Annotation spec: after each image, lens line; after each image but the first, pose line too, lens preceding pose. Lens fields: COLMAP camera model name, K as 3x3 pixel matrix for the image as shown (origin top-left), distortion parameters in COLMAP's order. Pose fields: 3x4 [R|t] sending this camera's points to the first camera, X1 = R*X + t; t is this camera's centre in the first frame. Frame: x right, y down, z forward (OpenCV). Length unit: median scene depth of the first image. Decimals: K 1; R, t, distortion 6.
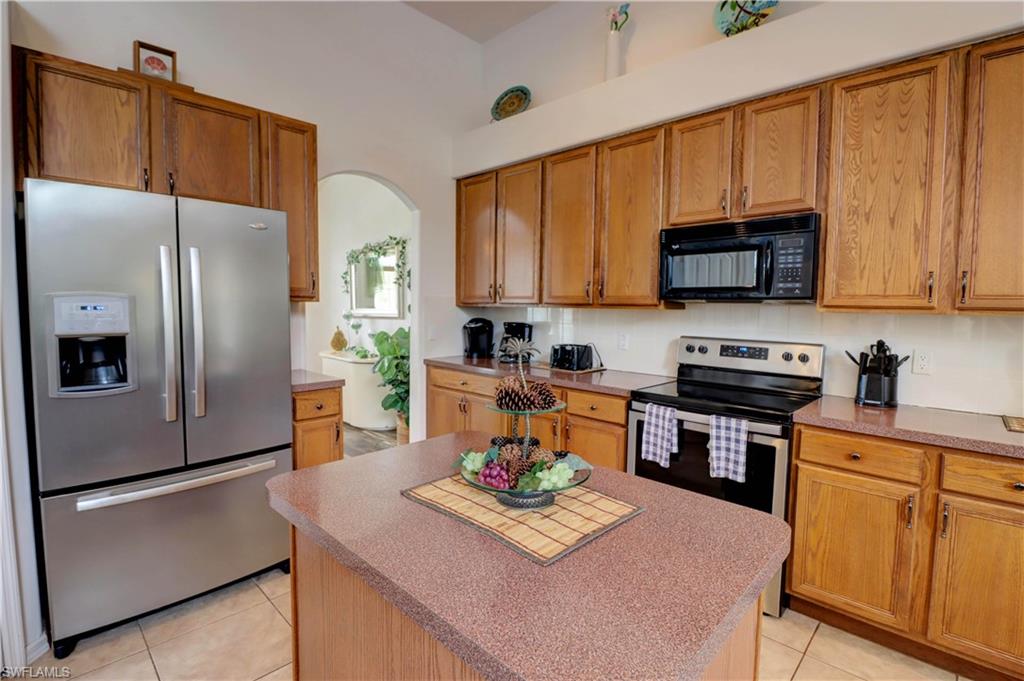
lens RADIAL K [[473.8, 0, 510.0], [0, 473.8, 333.3], [0, 0, 1]] dist [-0.002105, -0.011496]
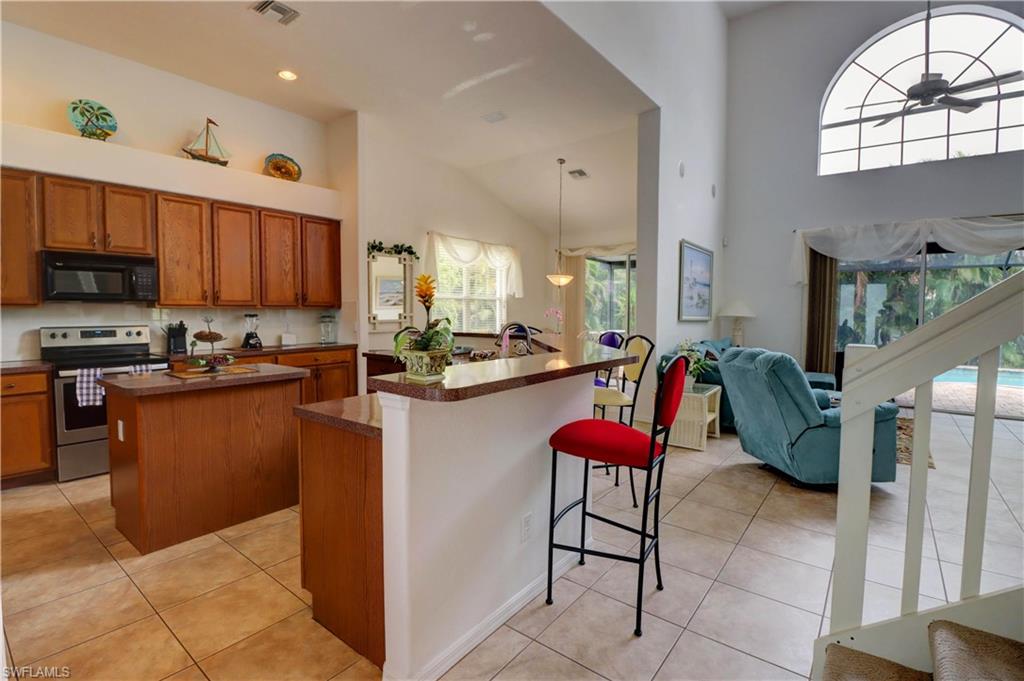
lens RADIAL K [[473.8, 0, 510.2], [0, 473.8, 331.7], [0, 0, 1]] dist [-0.002105, -0.011496]
pose [[-0.104122, -0.059092, 0.992808, -1.380719], [0.058034, 0.996172, 0.065378, 0.010707], [-0.992870, 0.064424, -0.100294, -0.237938]]
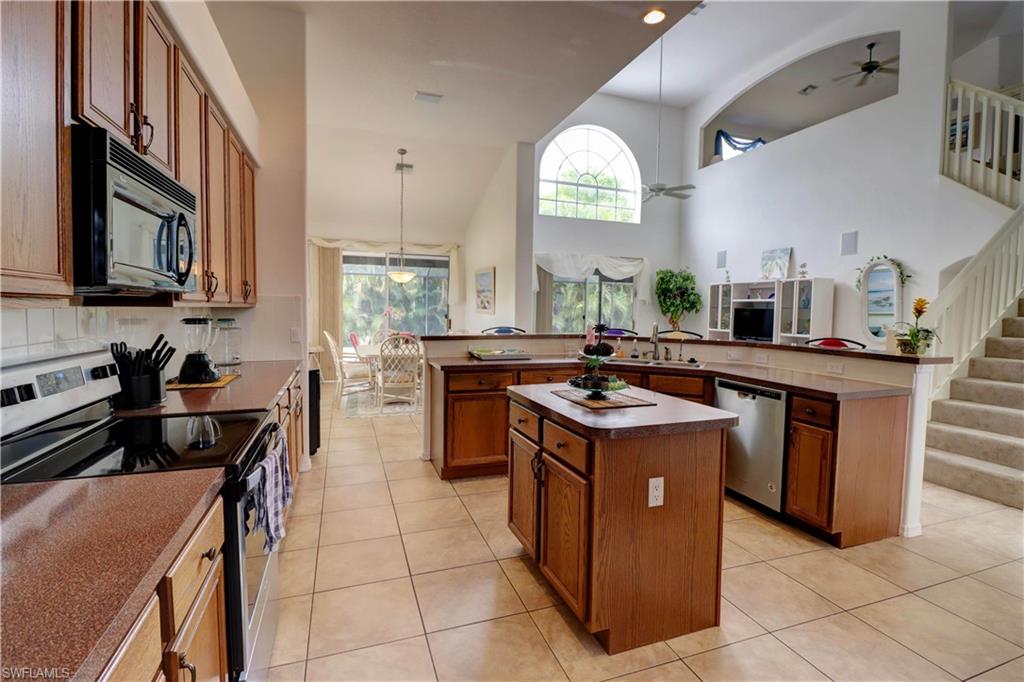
lens RADIAL K [[473.8, 0, 509.6], [0, 473.8, 335.7], [0, 0, 1]] dist [-0.002105, -0.011496]
pose [[-0.894552, -0.049070, 0.444263, -0.254386], [0.003762, 0.993094, 0.117264, -0.085870], [-0.446949, 0.106570, -0.888189, 1.425480]]
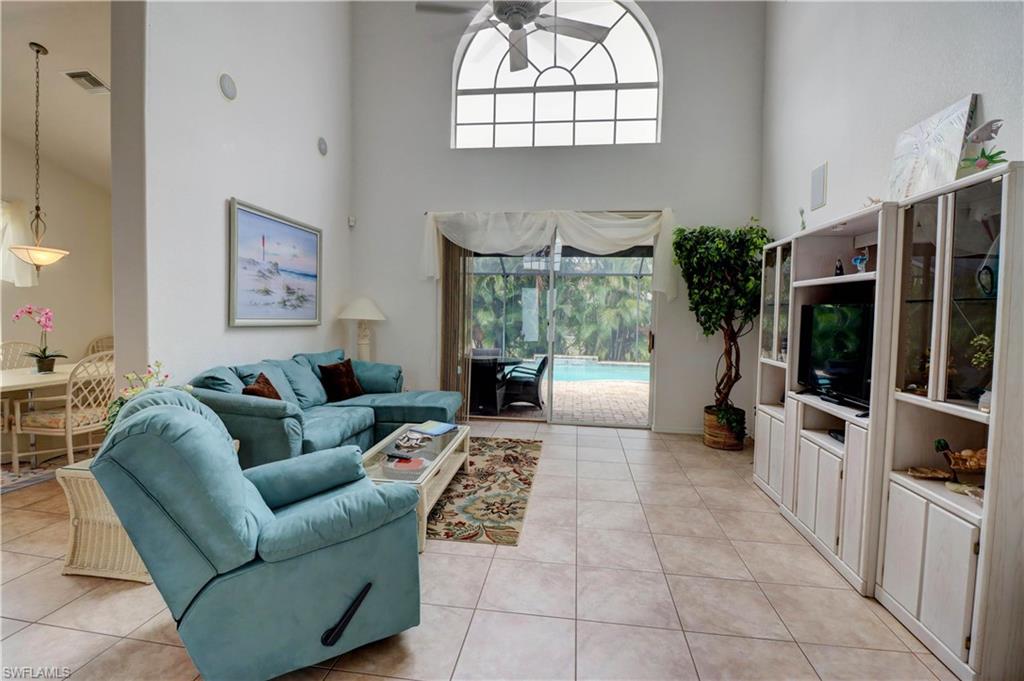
lens RADIAL K [[473.8, 0, 507.8], [0, 473.8, 333.5], [0, 0, 1]] dist [-0.002105, -0.011496]
pose [[-0.586862, -0.057615, 0.807634, -0.782003], [0.029323, 0.995298, 0.092310, 0.075275], [-0.809156, 0.077856, -0.582413, -1.259899]]
